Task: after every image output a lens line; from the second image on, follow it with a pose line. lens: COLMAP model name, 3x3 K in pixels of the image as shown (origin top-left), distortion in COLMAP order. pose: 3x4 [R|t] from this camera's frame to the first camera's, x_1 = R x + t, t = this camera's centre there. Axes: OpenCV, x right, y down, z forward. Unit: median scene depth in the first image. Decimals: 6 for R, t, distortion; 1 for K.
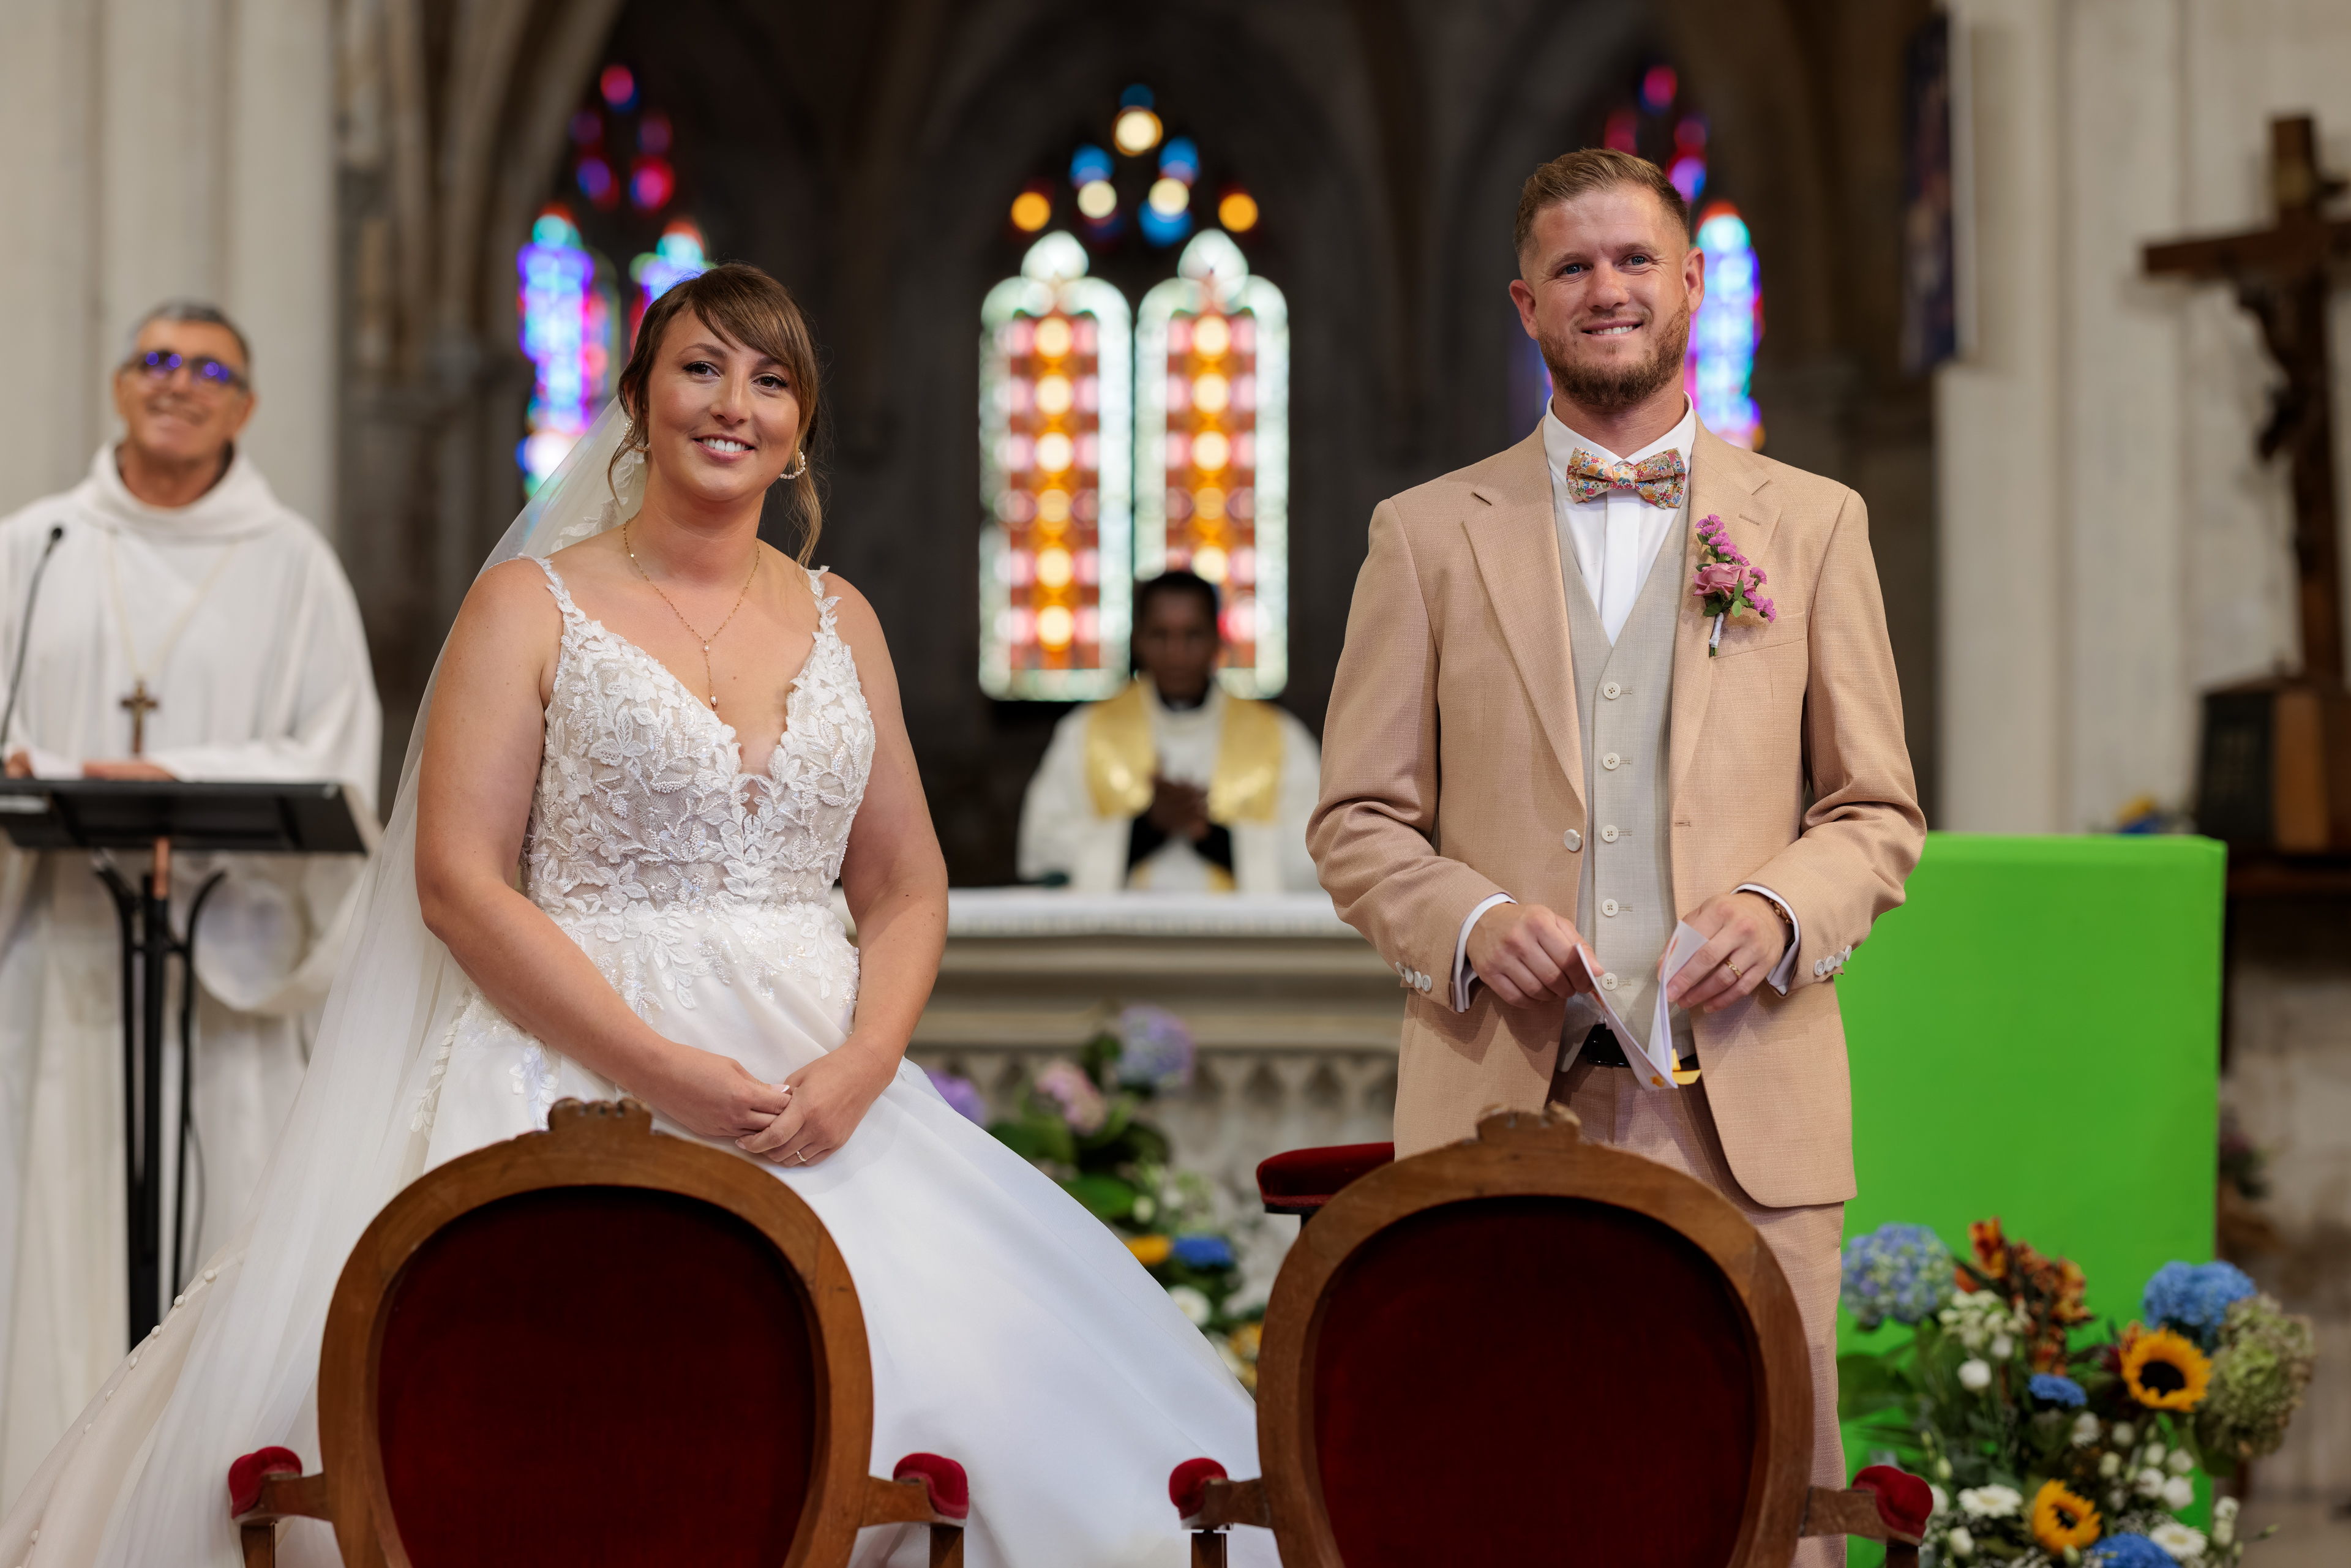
lens RADIAL K [[8829.3, 0, 1179.3], [0, 8829.3, 797.5], [0, 0, 1]] dist [0.377580, 0.000000]
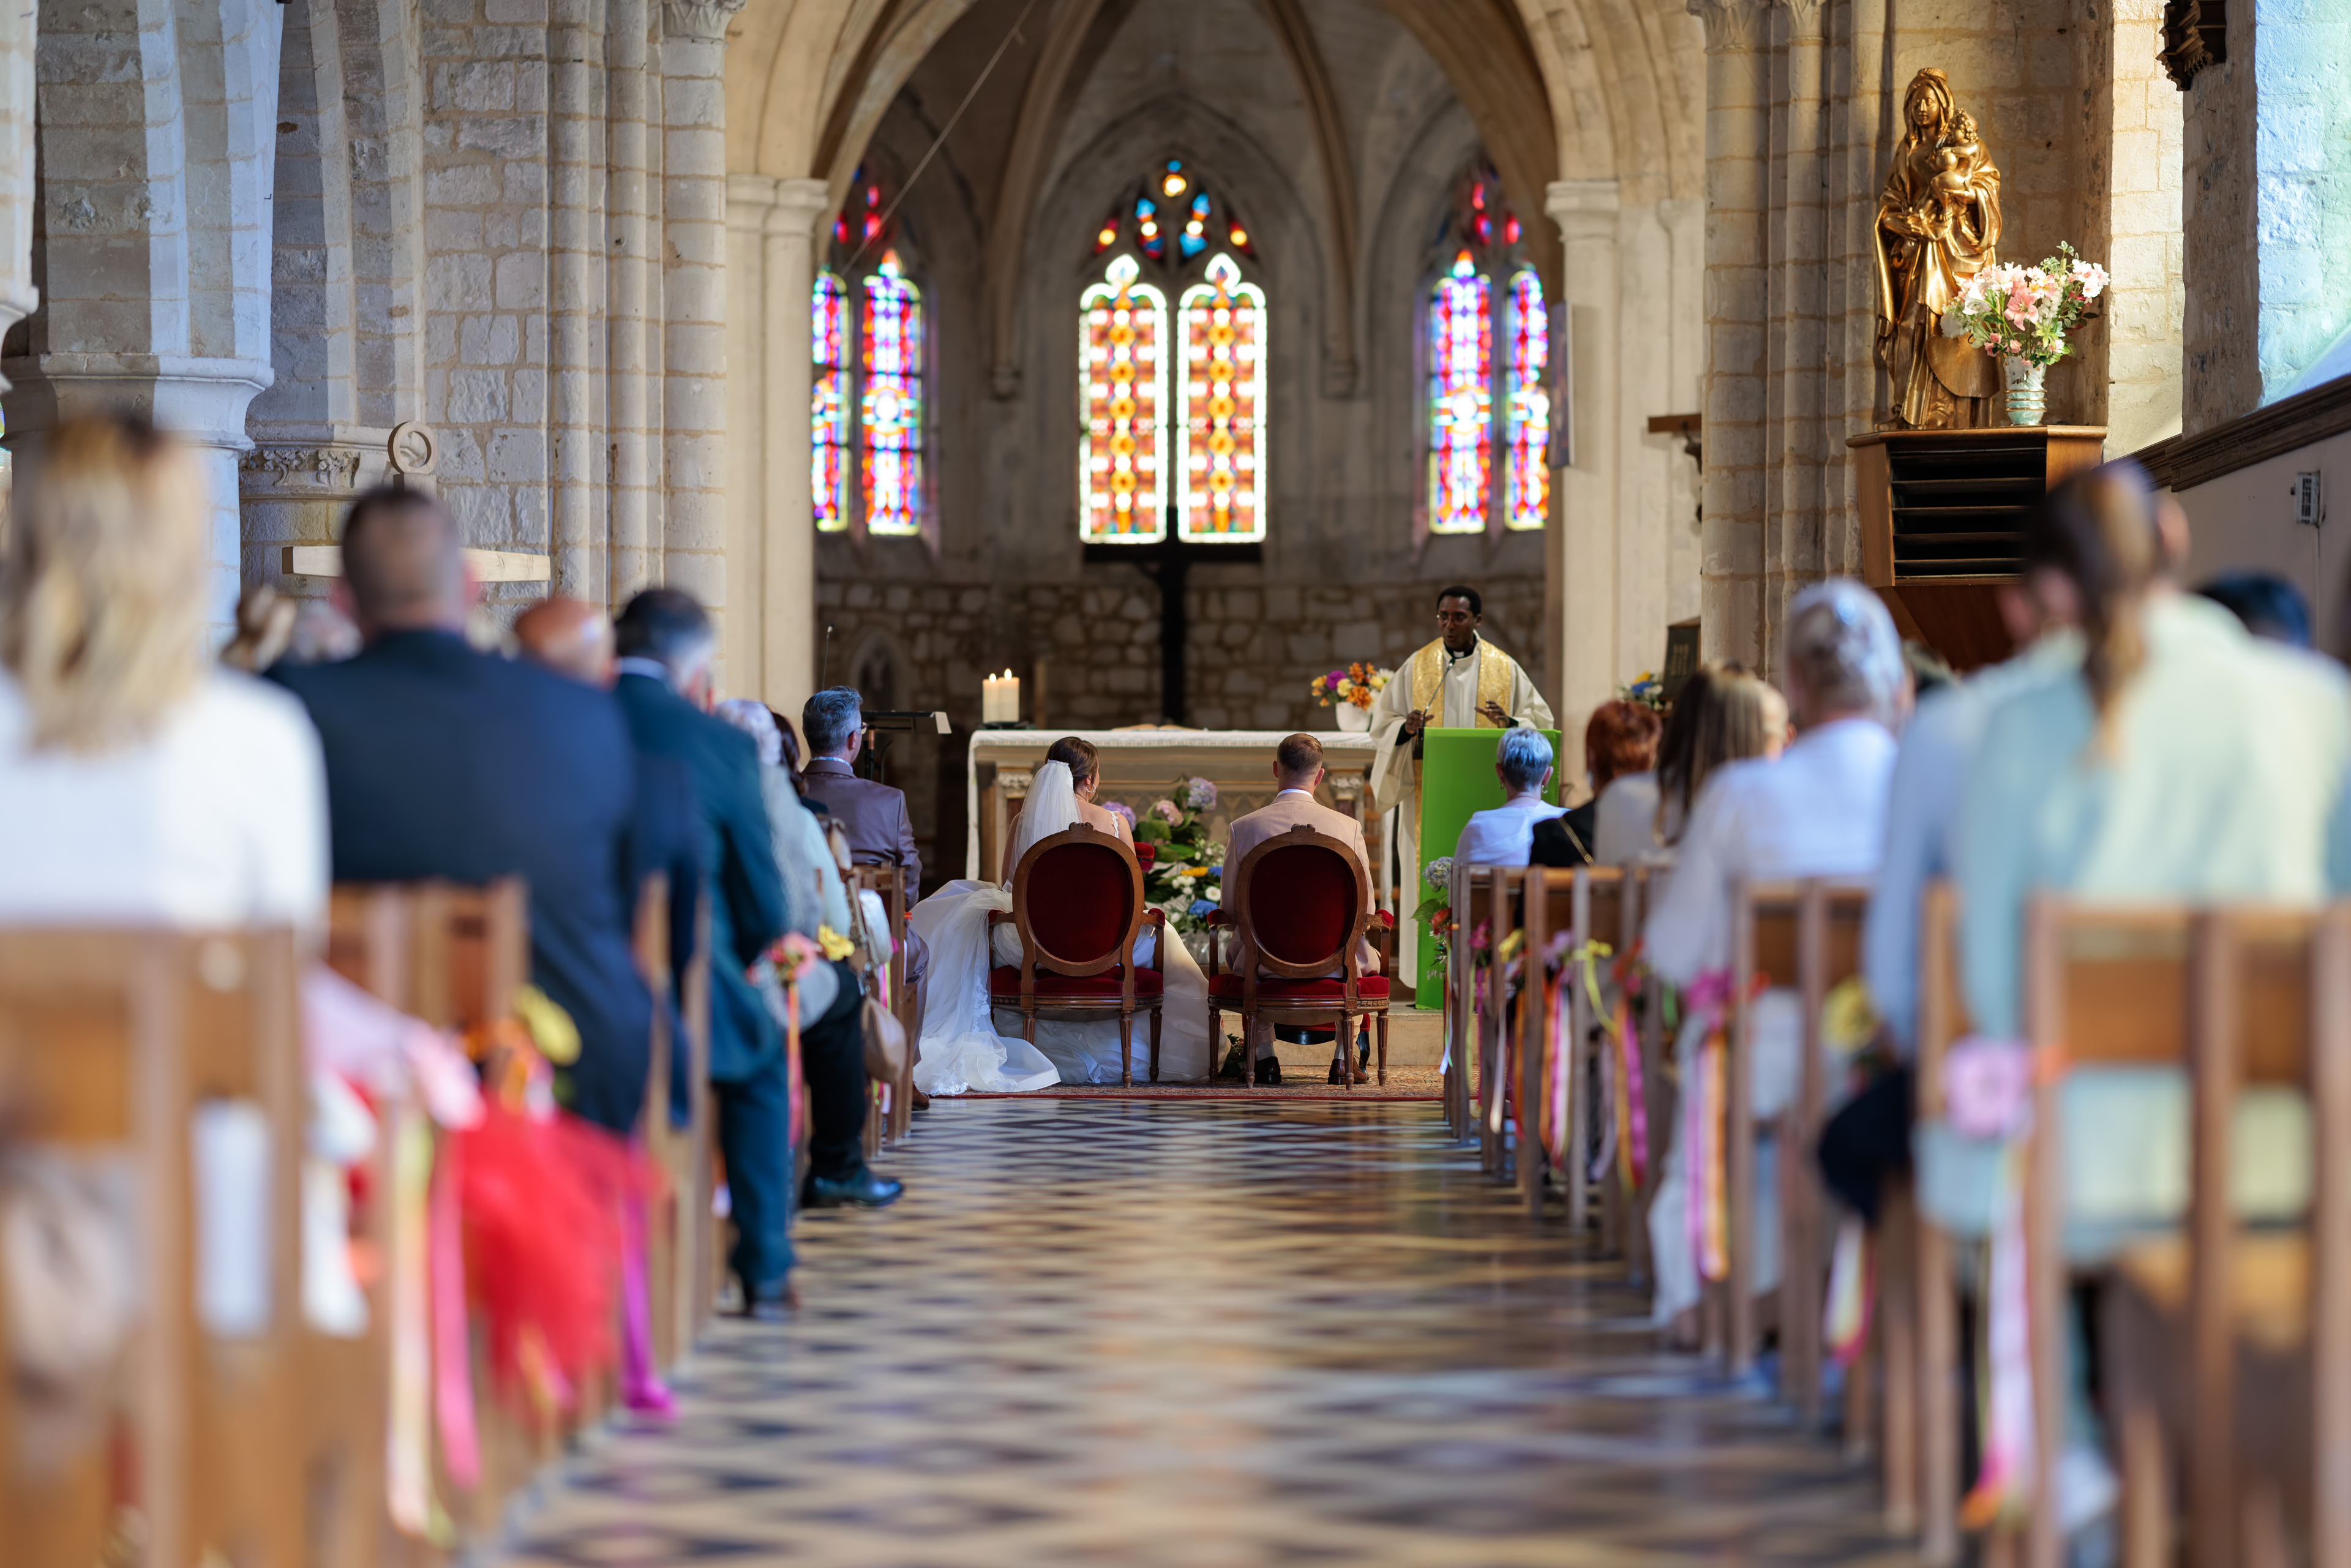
lens RADIAL K [[8829.3, 0, 1175.9], [0, 8829.3, 782.9], [0, 0, 1]] dist [0.377580, 0.000000]
pose [[0.999999, 0.000510, -0.001021, -0.007822], [-0.000474, 0.999382, 0.035162, -0.066295], [0.001039, -0.035162, 0.999381, -1.597182]]
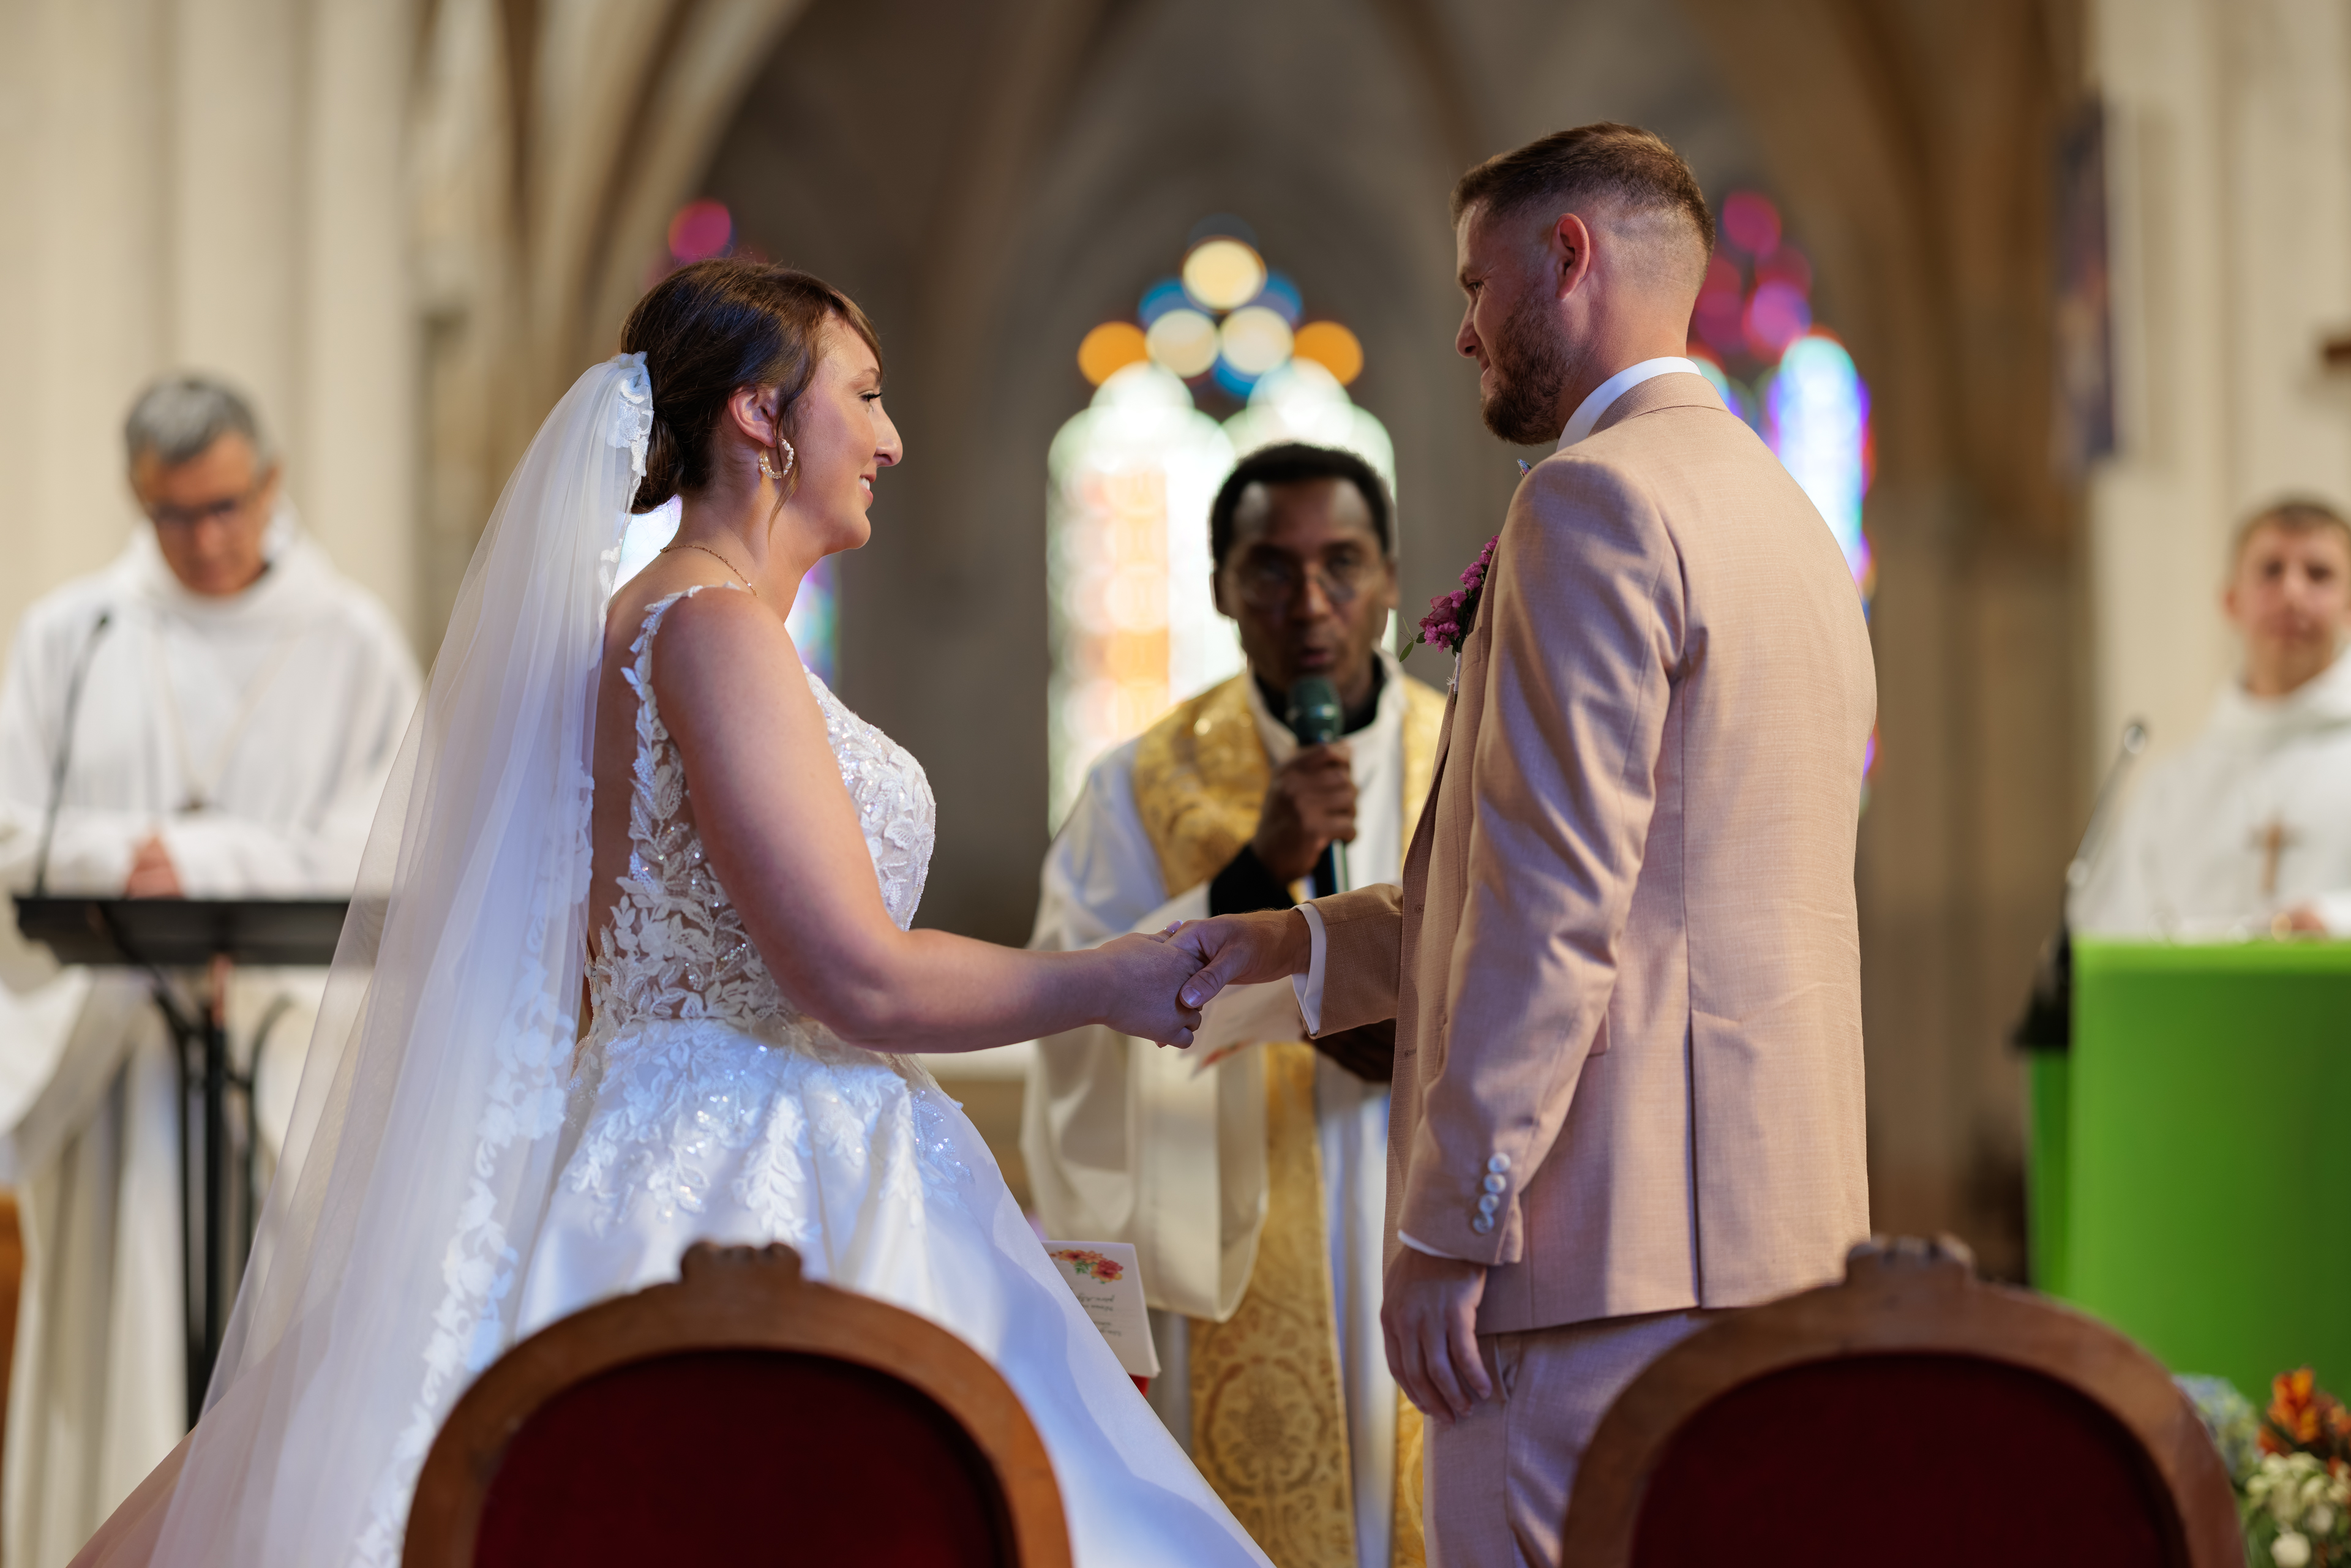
lens RADIAL K [[8829.3, 0, 1163.5], [0, 8829.3, 775.9], [0, 0, 1]] dist [0.377580, 0.000000]
pose [[0.999877, -0.011412, -0.010789, -0.005954], [0.011190, 0.999728, -0.020466, 0.002809], [0.011019, 0.020343, 0.999732, 0.062590]]
